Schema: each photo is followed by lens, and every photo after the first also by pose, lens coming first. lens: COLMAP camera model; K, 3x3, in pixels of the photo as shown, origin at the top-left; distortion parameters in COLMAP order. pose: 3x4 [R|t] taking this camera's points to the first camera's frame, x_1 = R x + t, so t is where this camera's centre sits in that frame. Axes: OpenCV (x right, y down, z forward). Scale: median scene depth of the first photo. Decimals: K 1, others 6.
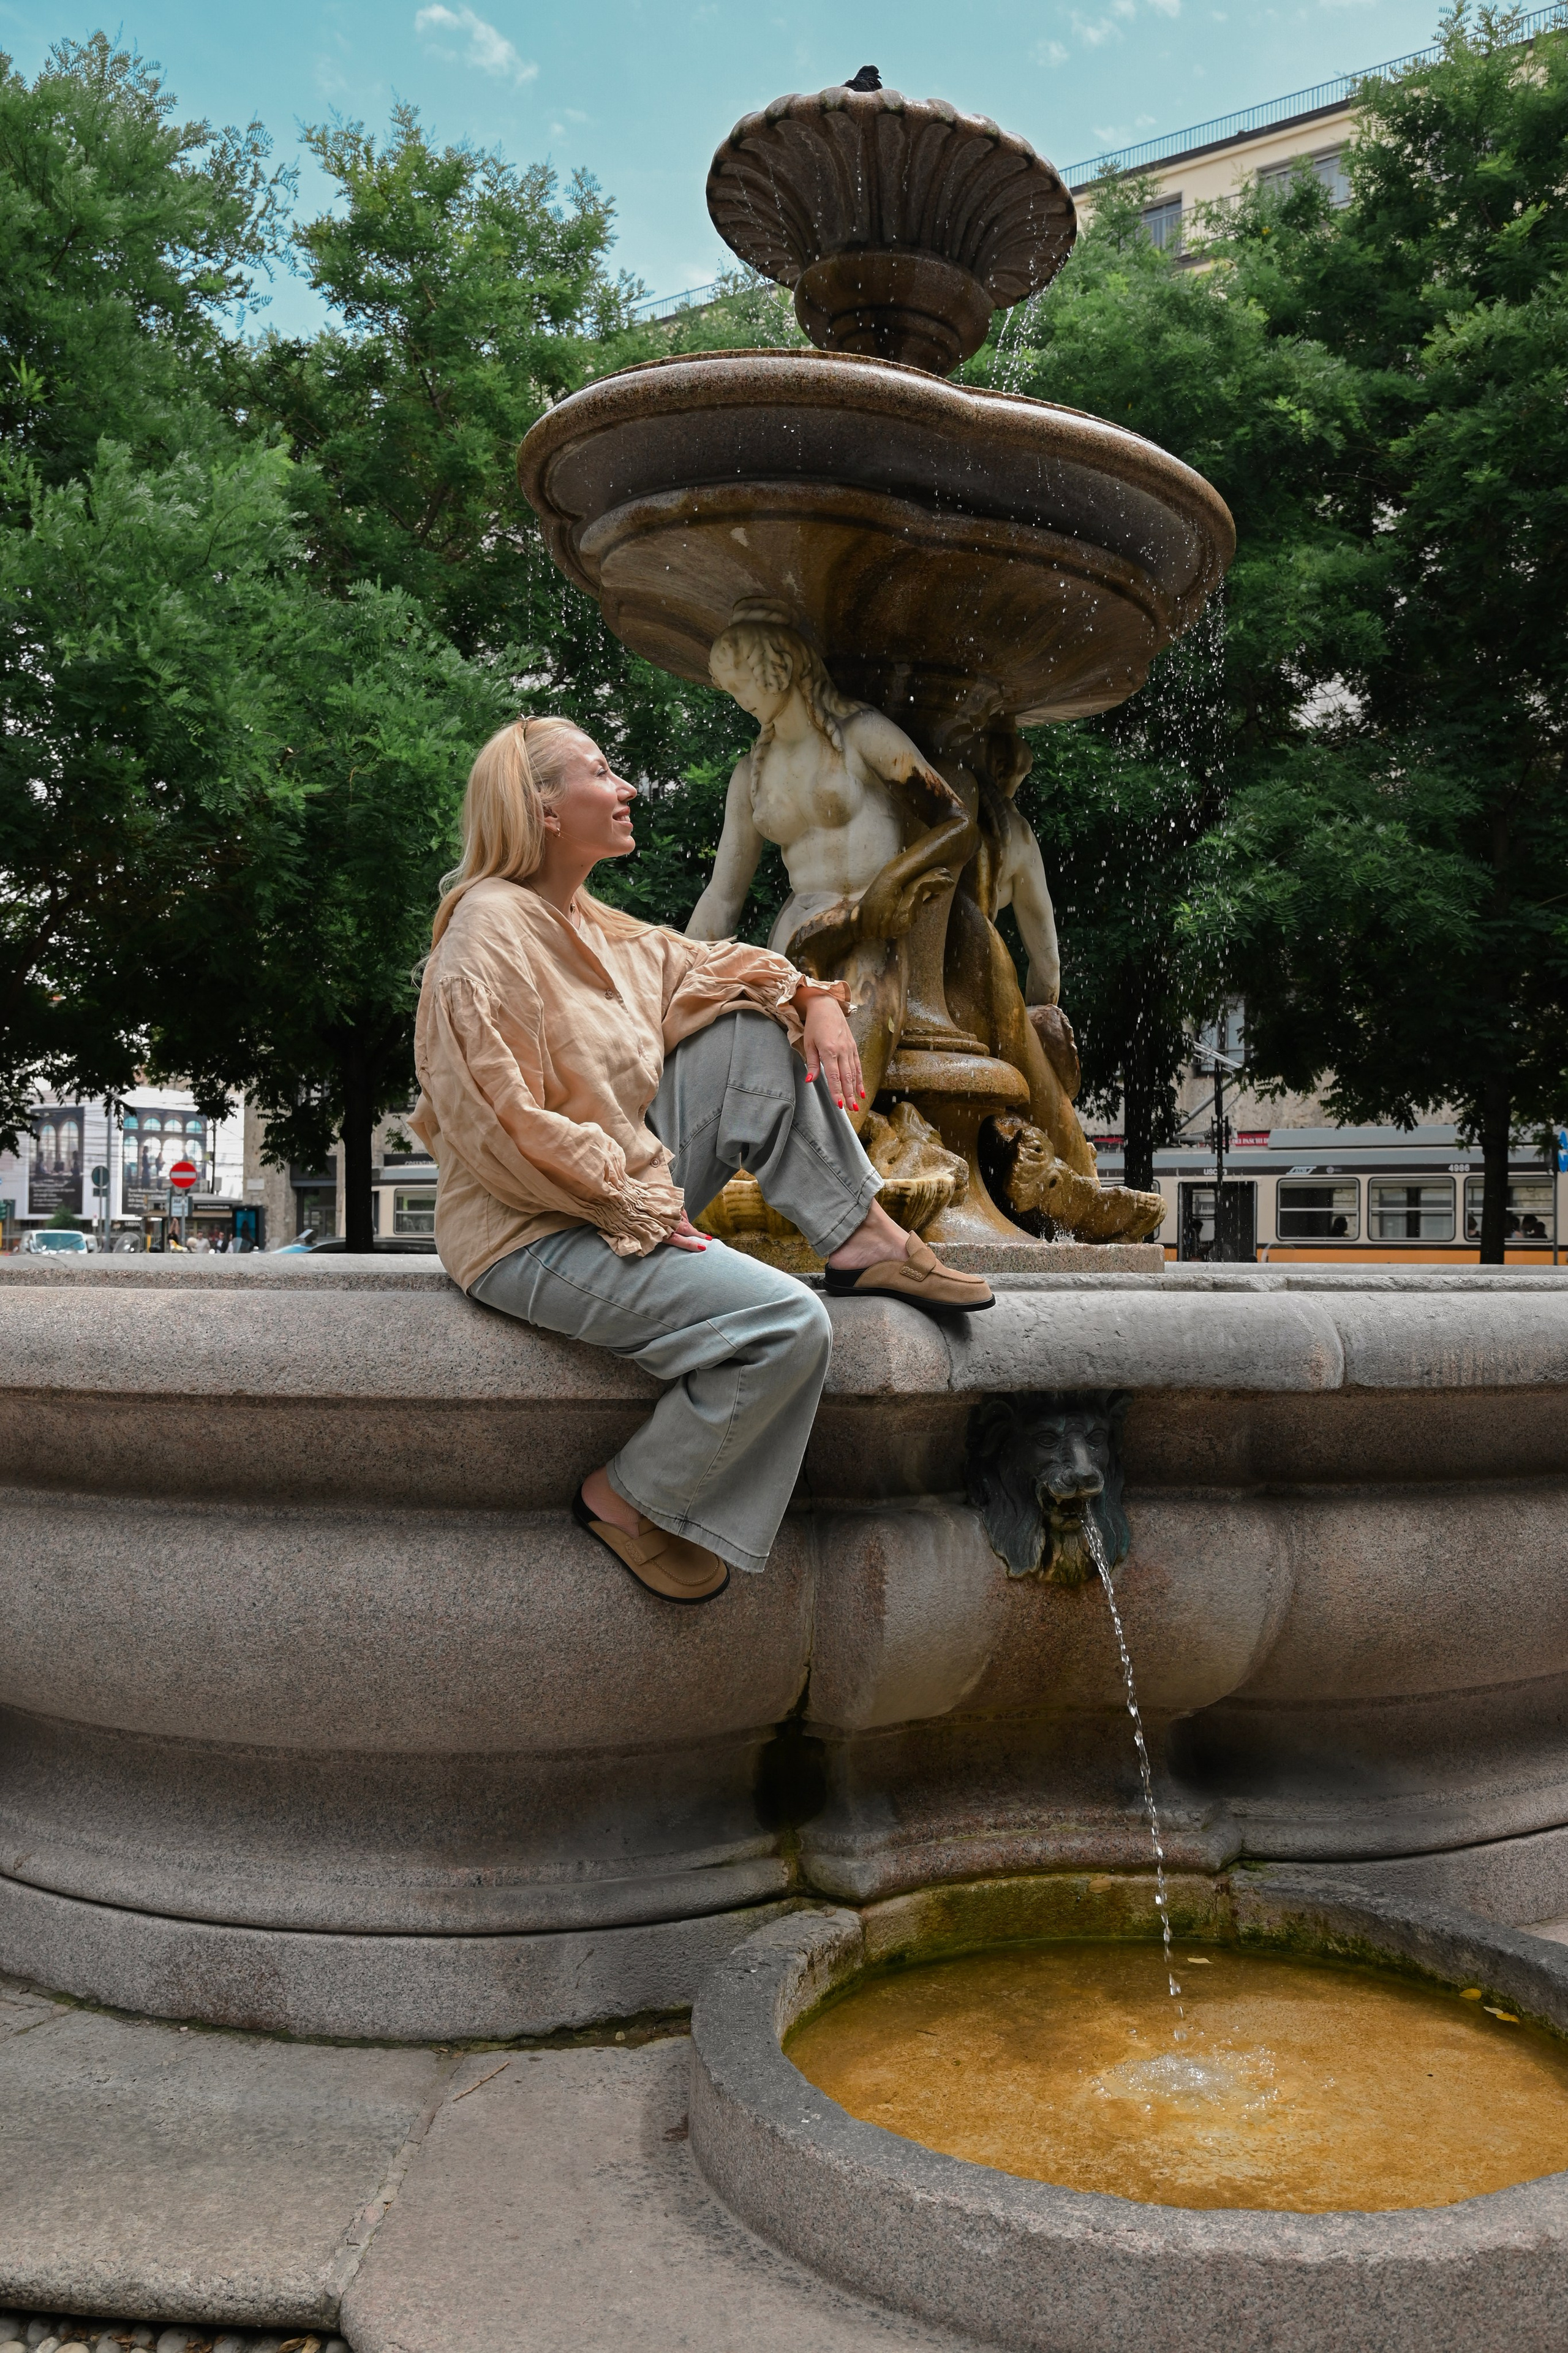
lens RADIAL K [[2103.5, 0, 784.0], [0, 2103.5, 1176.5], [0, 0, 1]] dist [-0.112678, 0.273860]
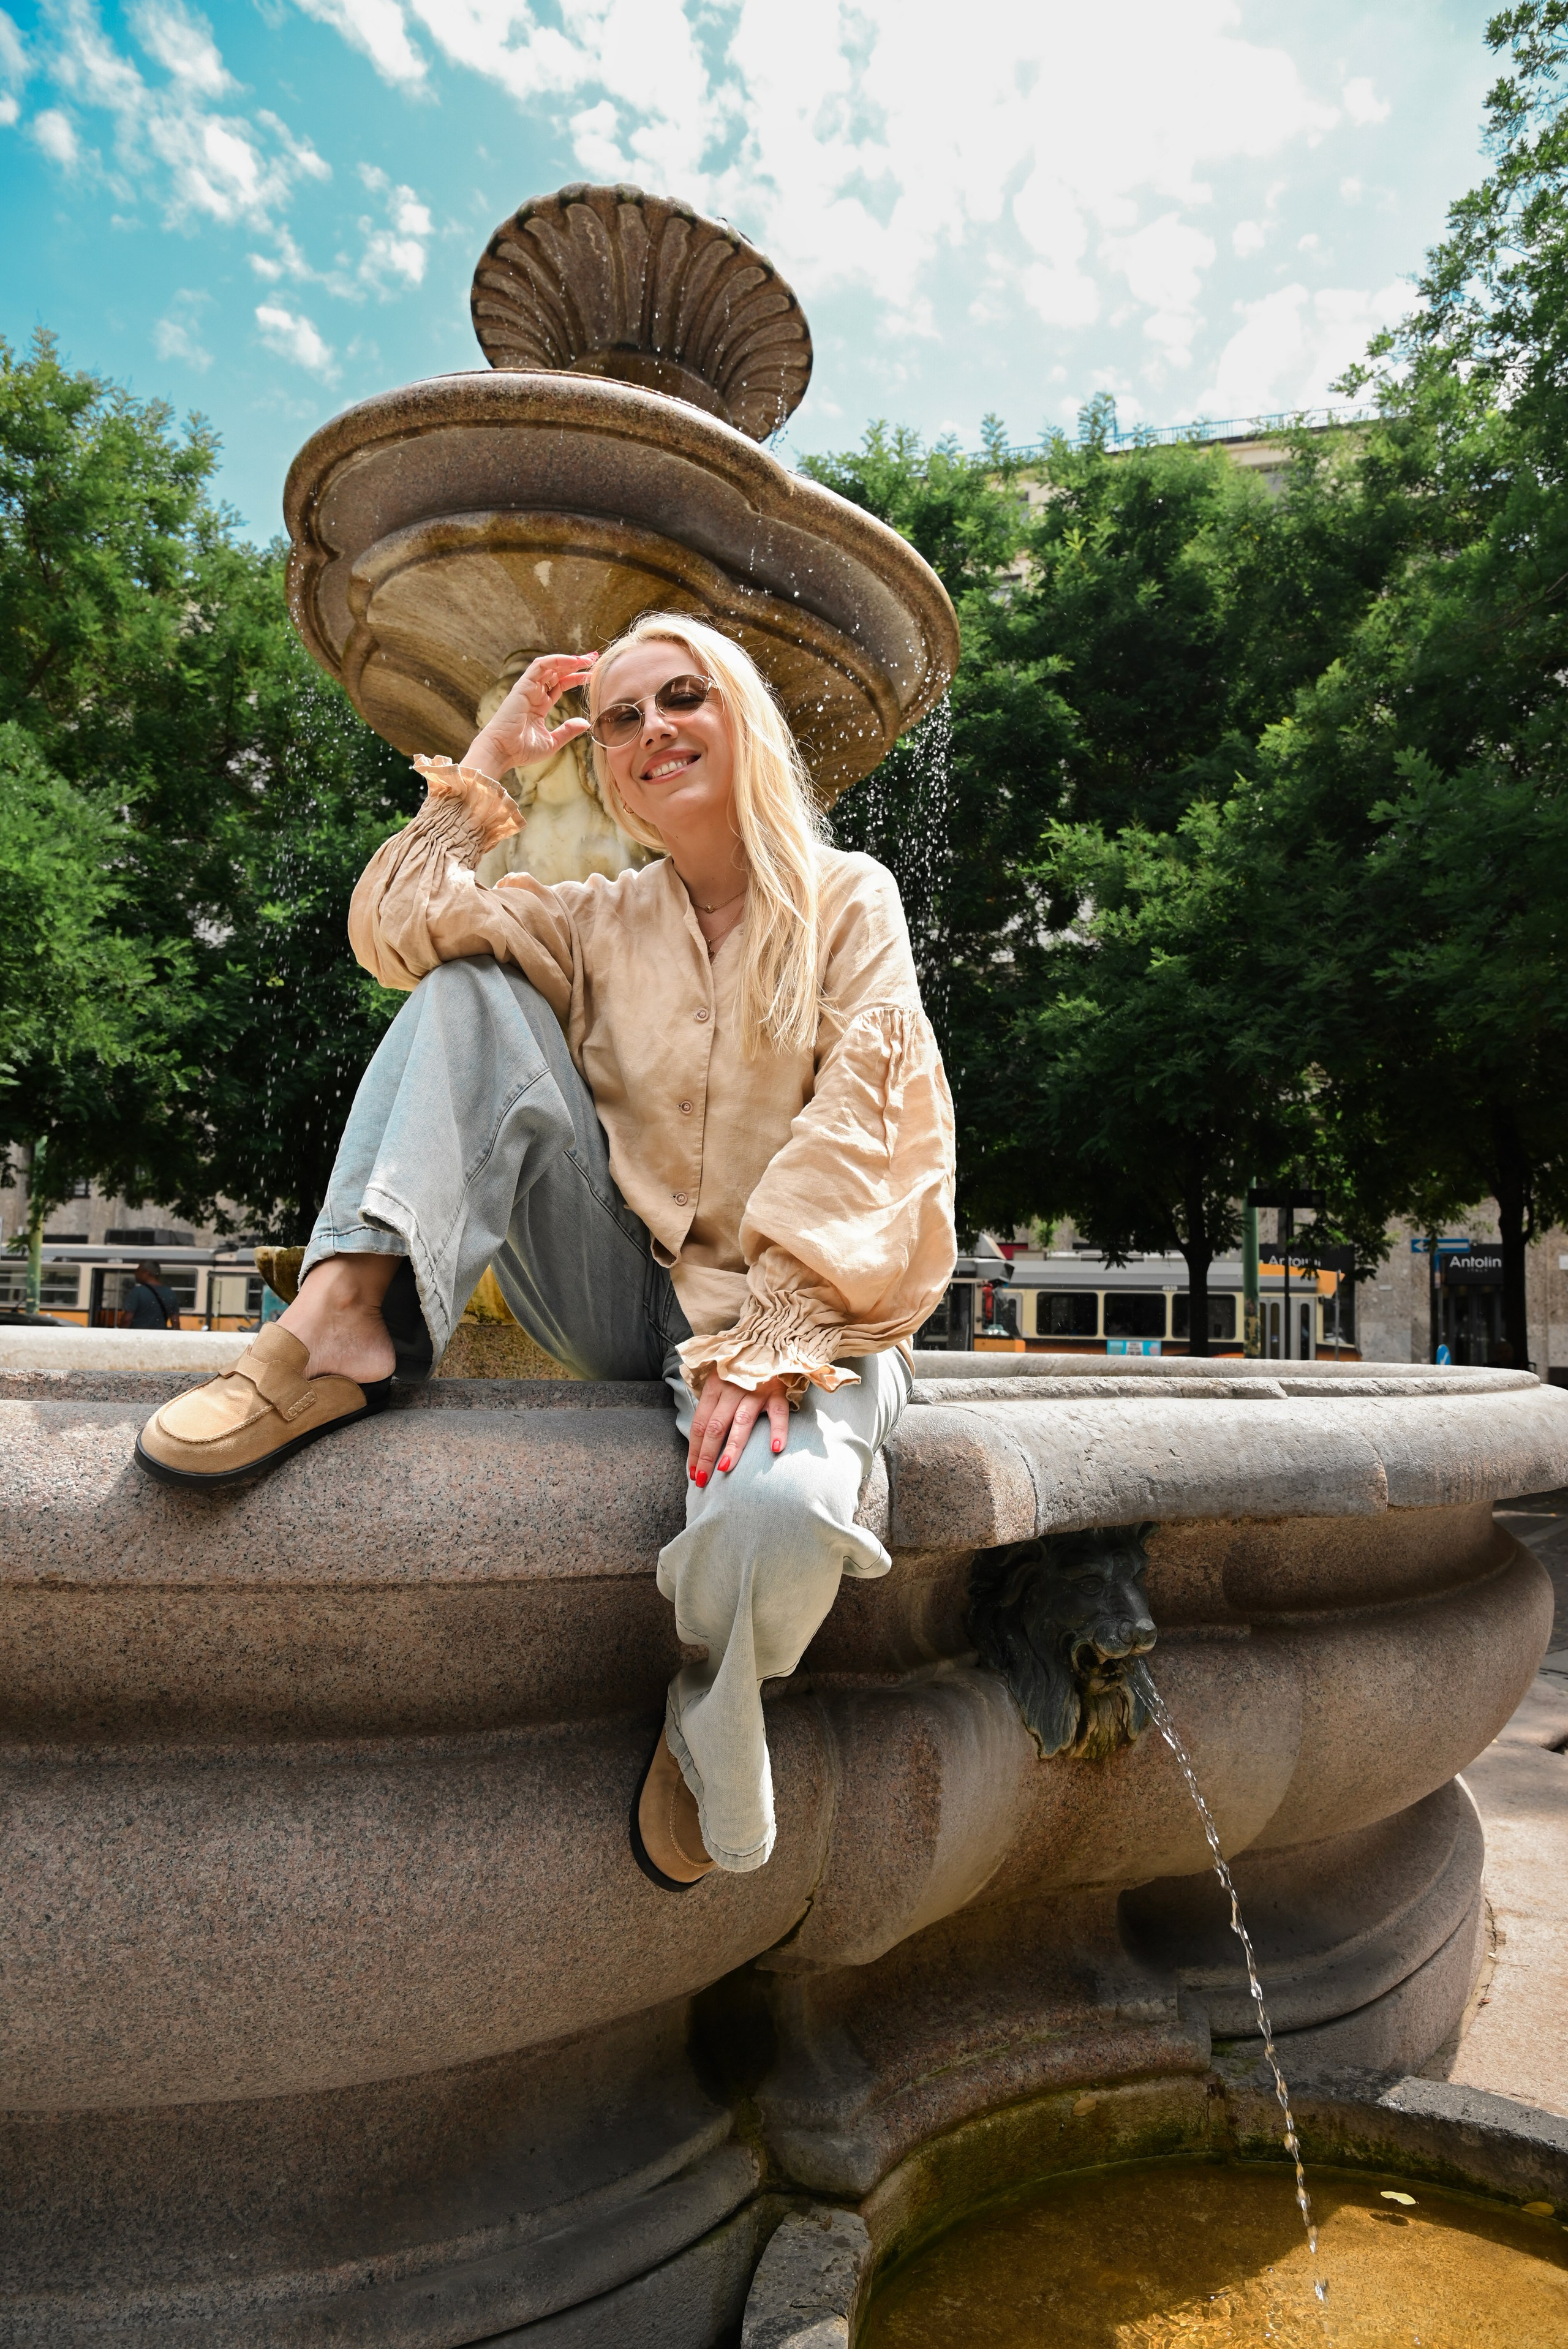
lens RADIAL K [[1598.1, 0, 784.0], [0, 1598.1, 1174.5], [0, 0, 1]] dist [-0.114772, 0.079401]
pose [[0.949988, 0.044930, 0.309039, -0.172546], [-0.026011, 0.997541, -0.065073, 0.009911], [-0.311202, 0.053780, 0.948821, 0.427759]]
